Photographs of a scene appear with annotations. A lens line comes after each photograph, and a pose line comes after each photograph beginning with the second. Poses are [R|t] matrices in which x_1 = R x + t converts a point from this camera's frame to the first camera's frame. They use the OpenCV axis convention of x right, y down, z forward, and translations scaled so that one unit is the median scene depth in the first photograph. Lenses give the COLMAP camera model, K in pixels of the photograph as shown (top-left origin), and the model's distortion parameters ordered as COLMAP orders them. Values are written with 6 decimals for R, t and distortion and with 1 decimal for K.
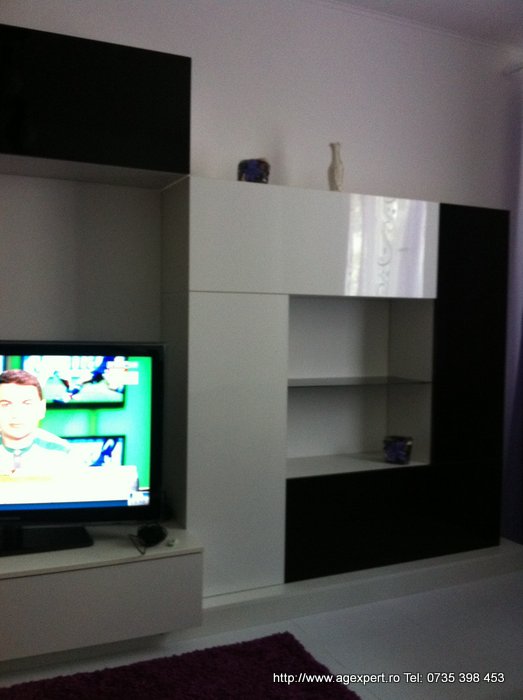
lens RADIAL K [[665.0, 0, 259.0], [0, 665.0, 344.3], [0, 0, 1]] dist [0.099495, -0.317278]
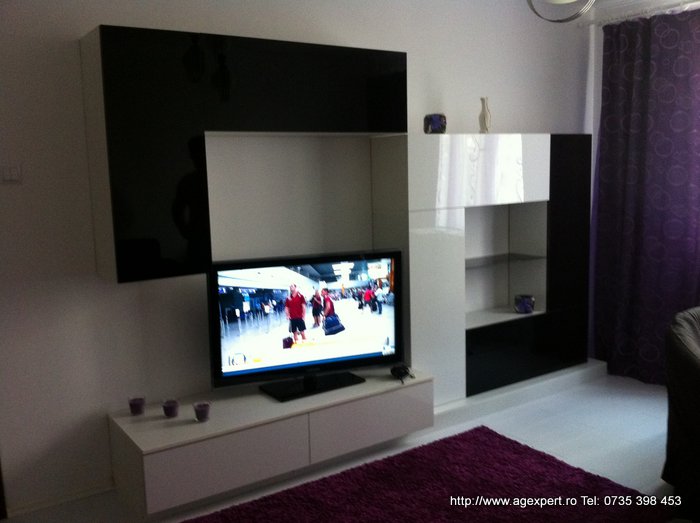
lens RADIAL K [[665.0, 0, 350.0], [0, 665.0, 261.5], [0, 0, 1]] dist [0.099495, -0.317278]
pose [[0.986881, -0.071095, 0.144952, -0.421737], [0.057935, 0.993973, 0.093070, -0.105014], [-0.150695, -0.083451, 0.985052, -0.420739]]
